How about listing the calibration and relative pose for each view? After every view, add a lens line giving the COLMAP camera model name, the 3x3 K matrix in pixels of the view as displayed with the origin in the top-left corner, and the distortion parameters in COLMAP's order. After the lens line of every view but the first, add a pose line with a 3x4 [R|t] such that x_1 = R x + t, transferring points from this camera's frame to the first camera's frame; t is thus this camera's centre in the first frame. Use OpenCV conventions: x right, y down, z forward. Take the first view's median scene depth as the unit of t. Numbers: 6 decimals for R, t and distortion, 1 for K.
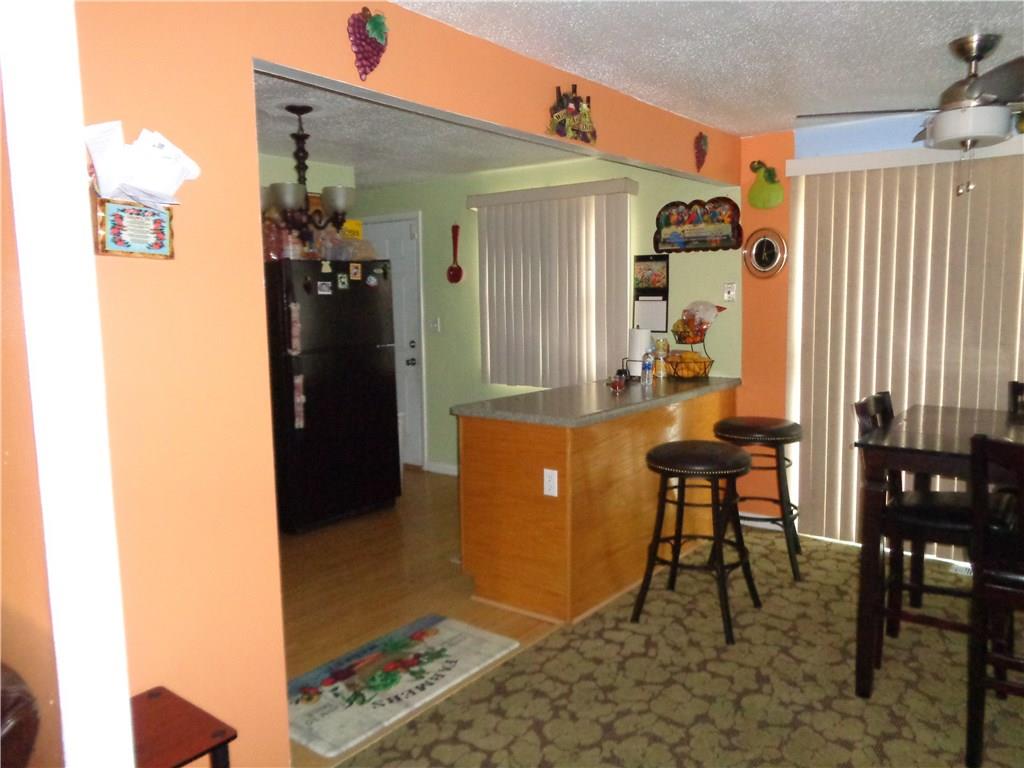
lens RADIAL K [[767.5, 0, 512.0], [0, 767.5, 384.0], [0, 0, 1]] dist [-0.000251, 0.003450]
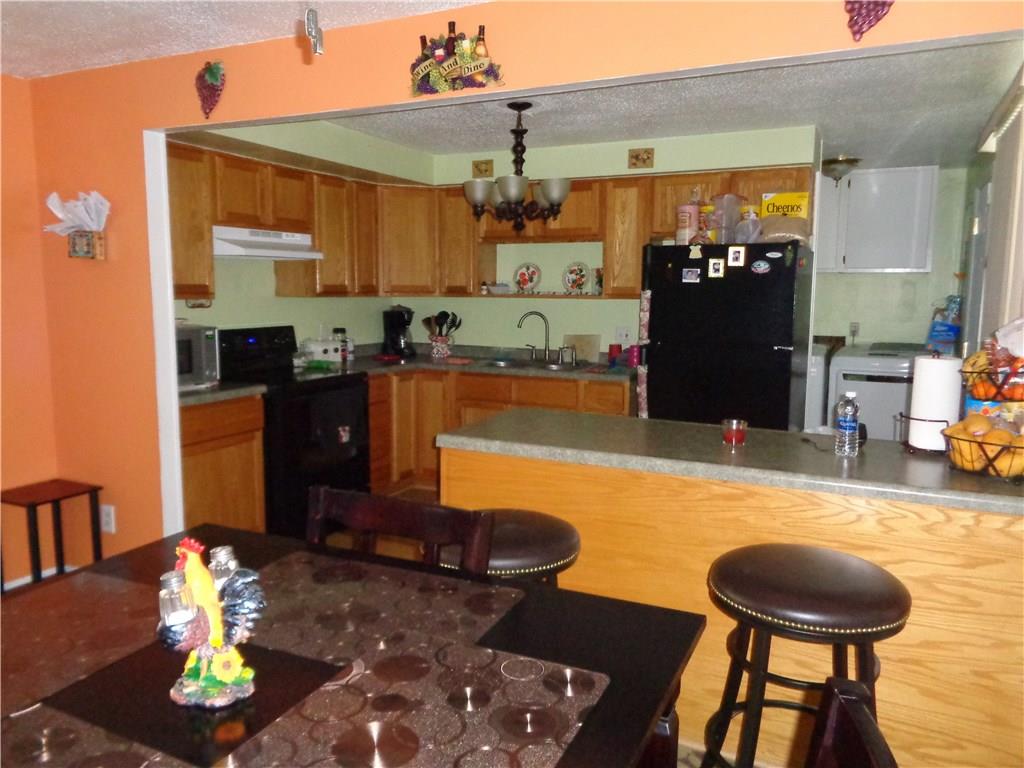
lens RADIAL K [[768.4, 0, 509.3], [0, 768.4, 386.1], [0, 0, 1]] dist [0.004684, 0.006009]
pose [[0.205819, 0.142170, -0.968208, 0.670929], [-0.123219, 0.985281, 0.118484, -0.085282], [0.970801, 0.094915, 0.220308, 0.664354]]
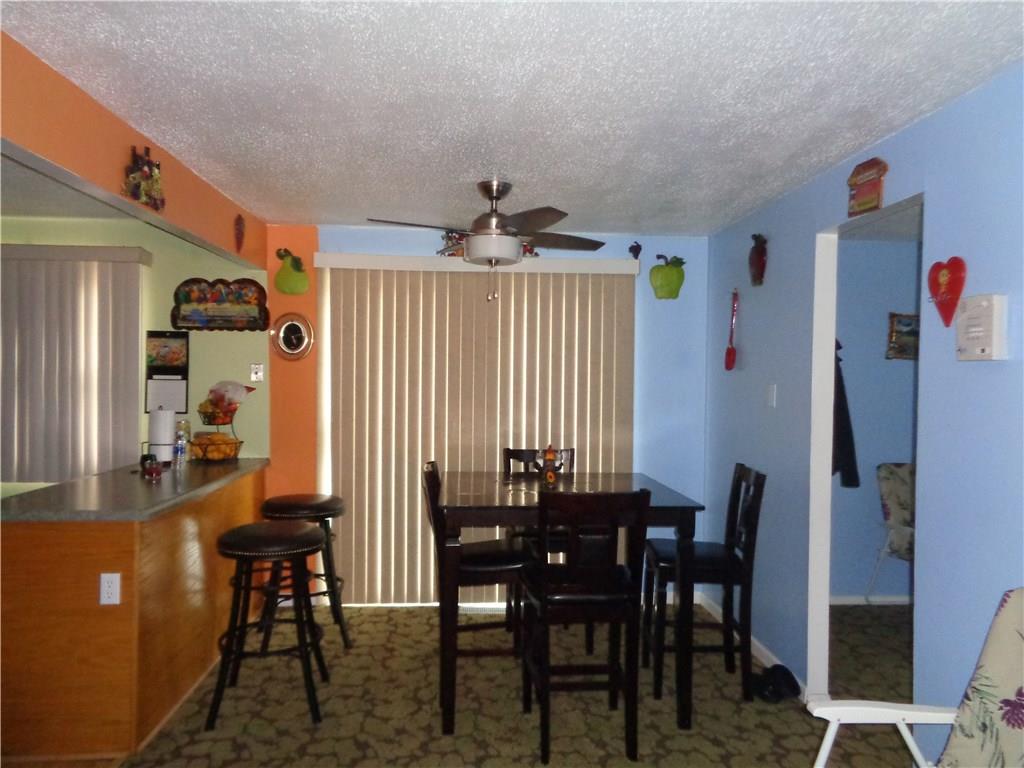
lens RADIAL K [[772.7, 0, 514.3], [0, 772.7, 385.0], [0, 0, 1]] dist [0.005480, 0.002728]
pose [[0.747961, 0.013210, 0.663611, -0.148026], [0.055858, 0.995002, -0.082765, -0.001048], [-0.661388, 0.098973, 0.743485, 0.027416]]
